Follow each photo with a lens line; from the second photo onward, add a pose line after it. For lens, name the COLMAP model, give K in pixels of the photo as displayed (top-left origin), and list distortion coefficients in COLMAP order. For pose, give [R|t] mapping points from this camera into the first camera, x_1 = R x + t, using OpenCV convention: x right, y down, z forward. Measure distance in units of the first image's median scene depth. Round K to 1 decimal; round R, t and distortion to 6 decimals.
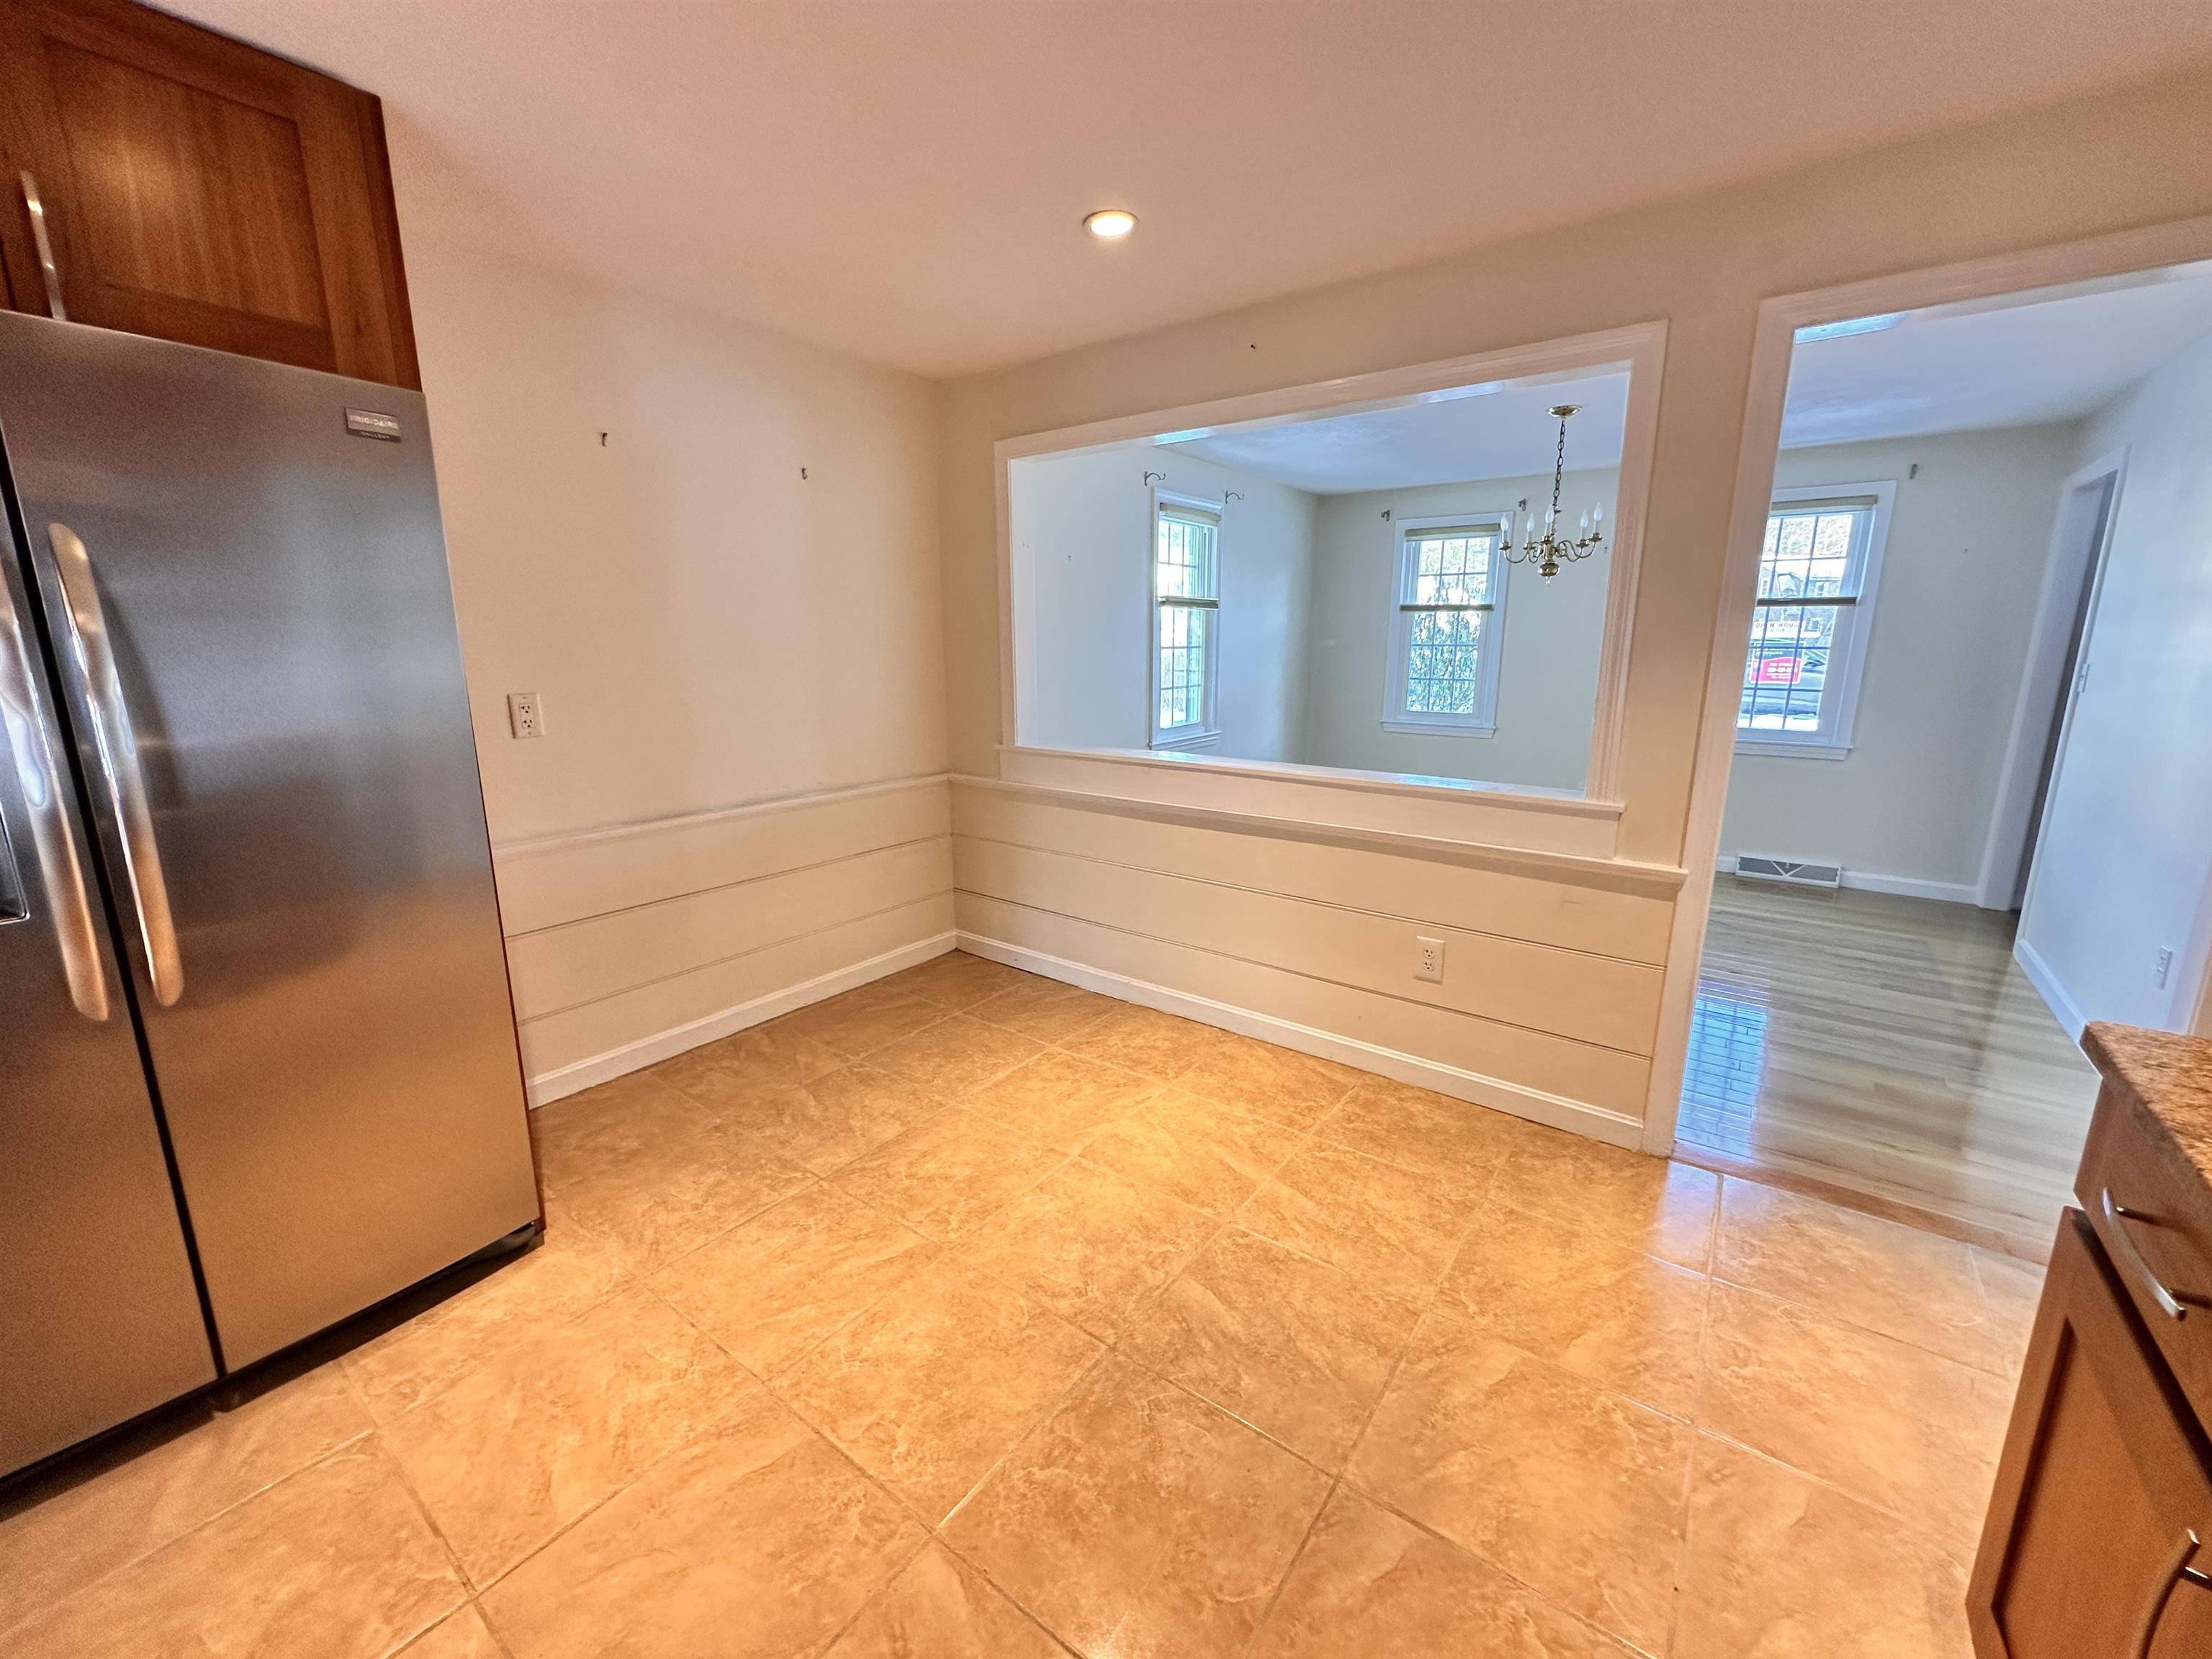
lens RADIAL K [[890.0, 0, 1100.8], [0, 890.0, 824.6], [0, 0, 1]] dist [-0.002509, -0.000036]
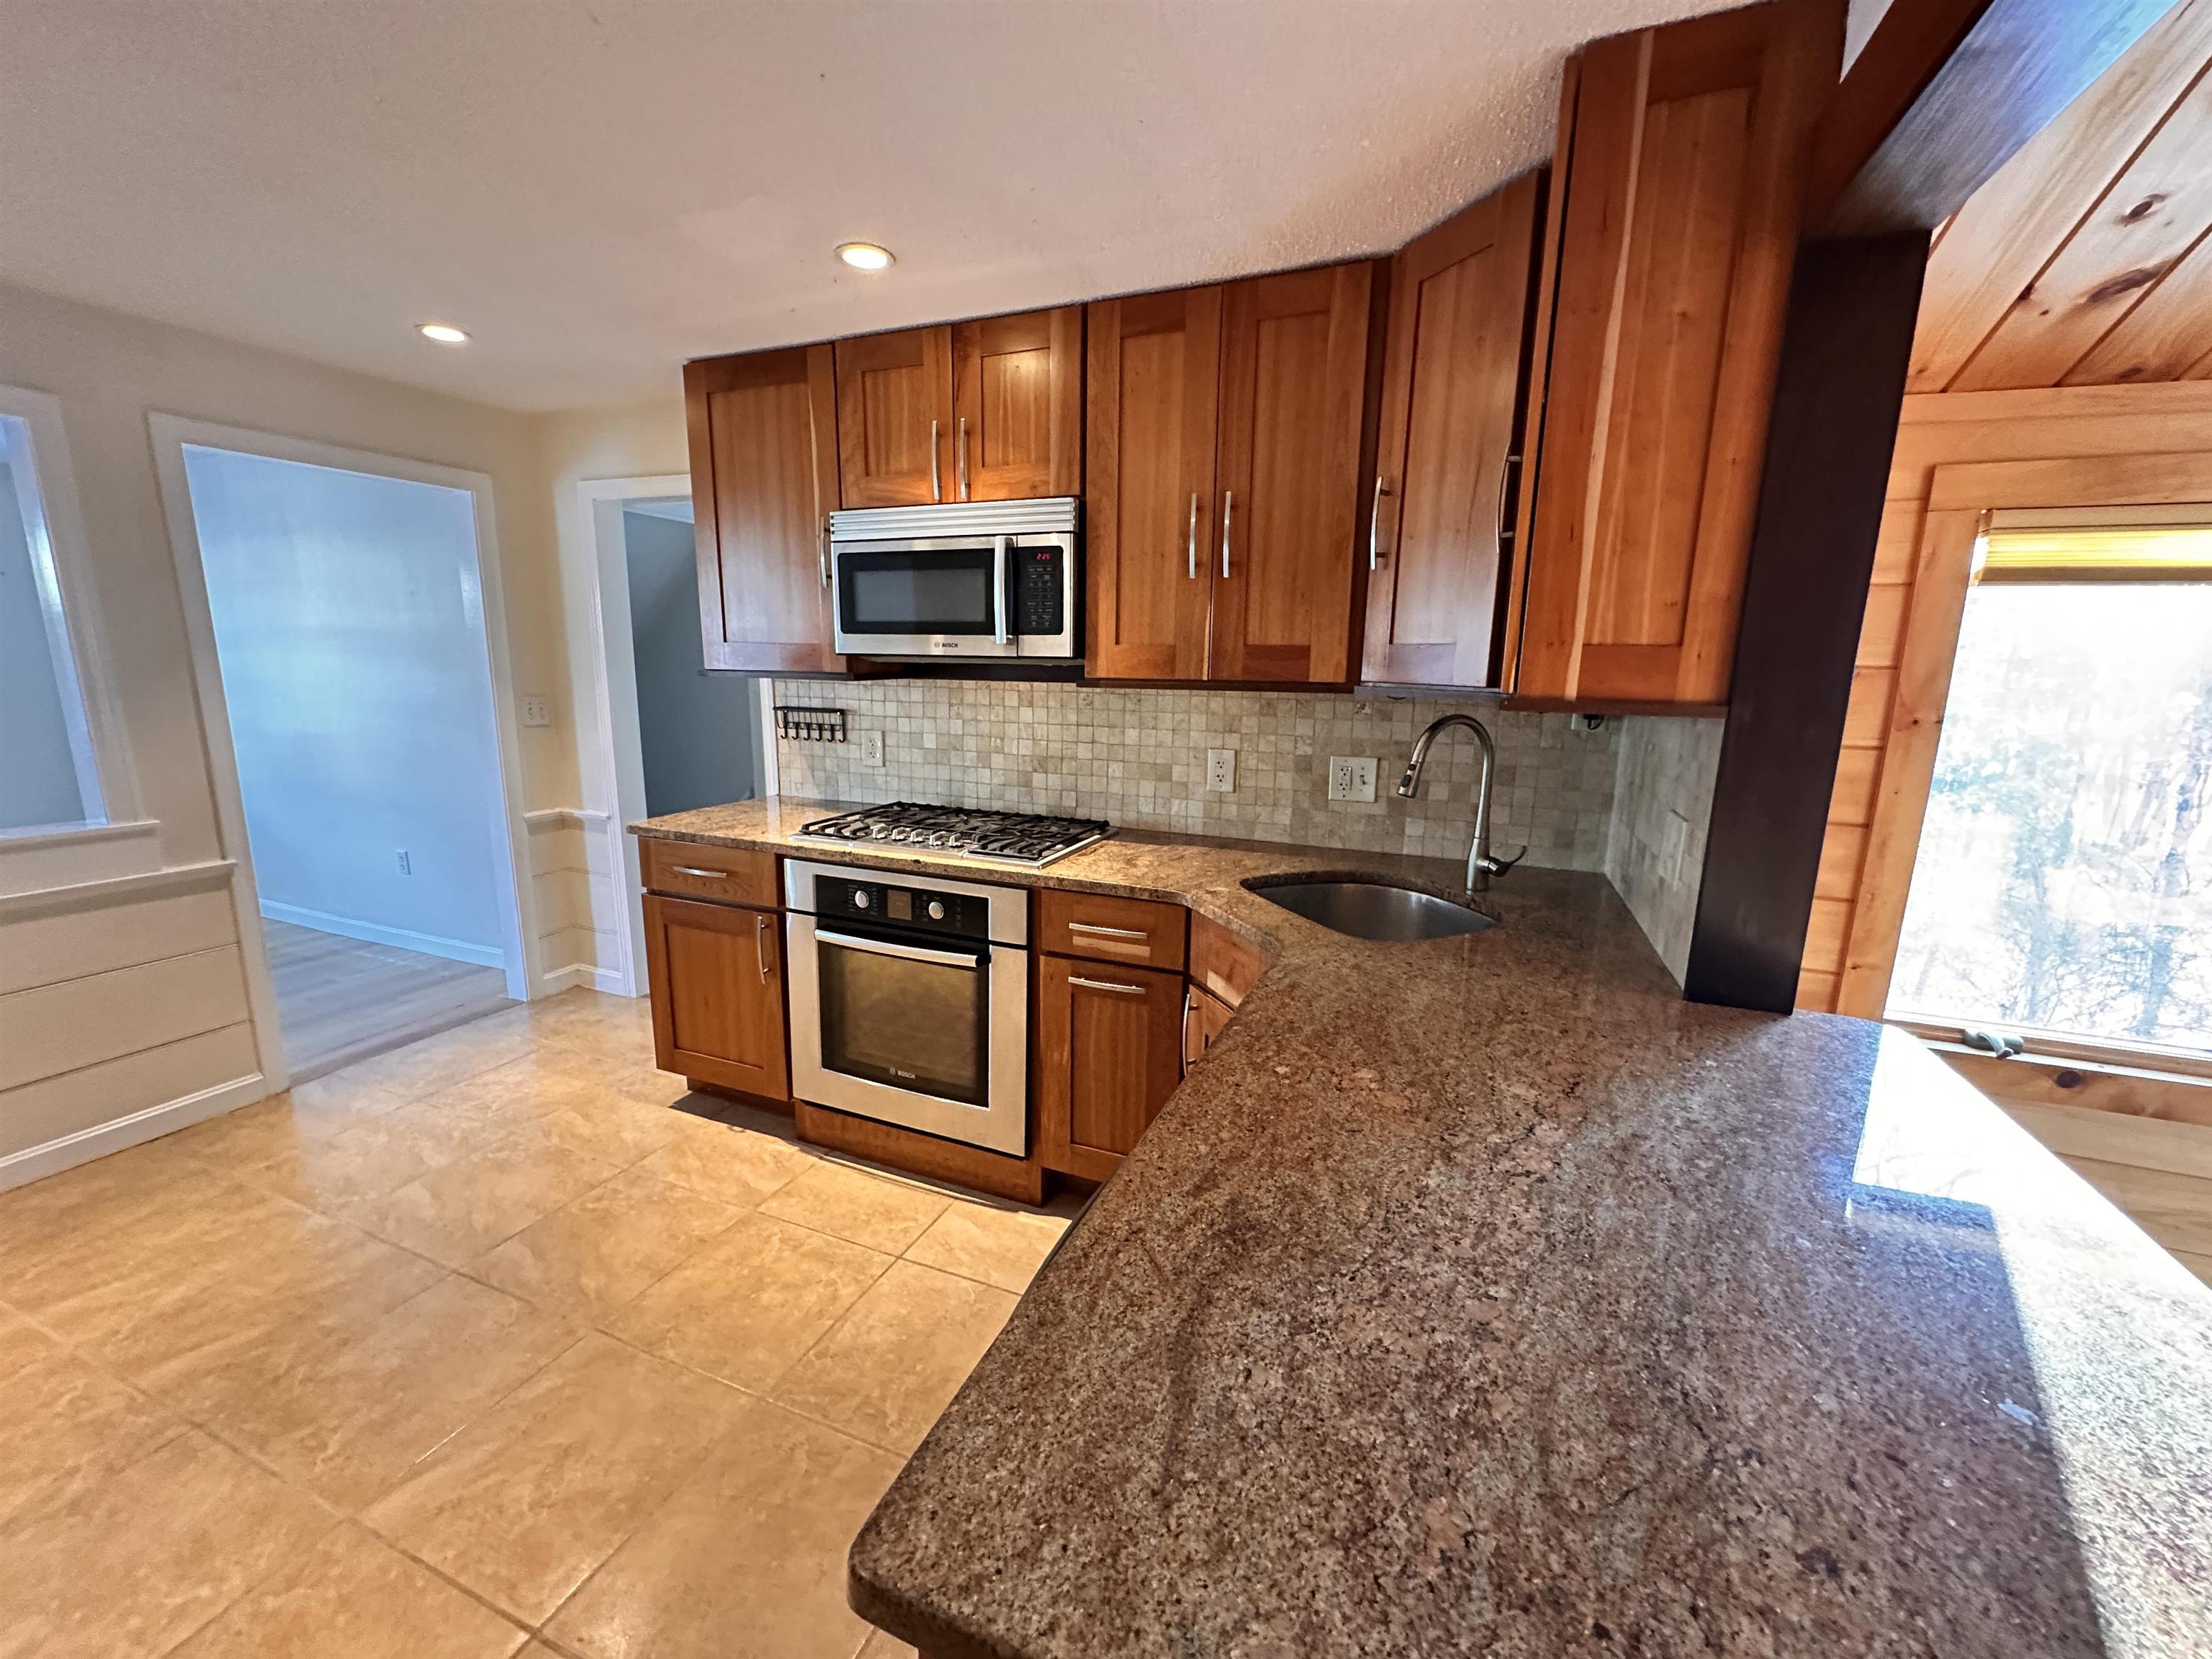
lens RADIAL K [[890.0, 0, 1101.7], [0, 890.0, 828.9], [0, 0, 1]] dist [-0.002509, -0.000036]
pose [[-0.252538, -0.182320, 0.950255, -0.925012], [0.195923, 0.952108, 0.234744, -0.048462], [-0.947544, 0.245459, -0.204723, 0.110262]]
